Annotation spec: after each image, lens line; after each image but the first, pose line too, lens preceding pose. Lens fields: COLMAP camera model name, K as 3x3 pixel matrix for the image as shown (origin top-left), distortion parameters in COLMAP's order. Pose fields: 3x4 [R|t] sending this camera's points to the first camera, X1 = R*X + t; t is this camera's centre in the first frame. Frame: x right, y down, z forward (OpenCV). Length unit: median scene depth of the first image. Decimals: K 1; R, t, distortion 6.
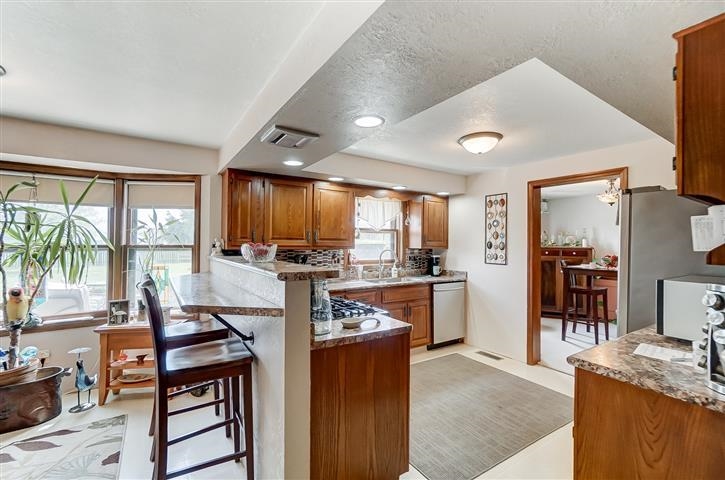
lens RADIAL K [[317.7, 0, 358.6], [0, 317.7, 237.5], [0, 0, 1]] dist [0.003553, 0.000896]
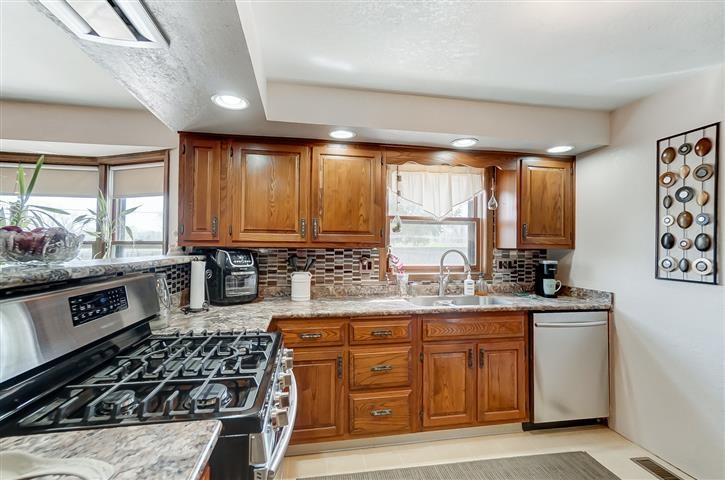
lens RADIAL K [[316.6, 0, 360.4], [0, 316.6, 241.4], [0, 0, 1]] dist [-0.017645, 0.013153]
pose [[0.916690, -0.005379, -0.399562, 0.176102], [0.006259, 0.999980, 0.000897, 0.021133], [0.399549, -0.003324, 0.916706, 0.378020]]
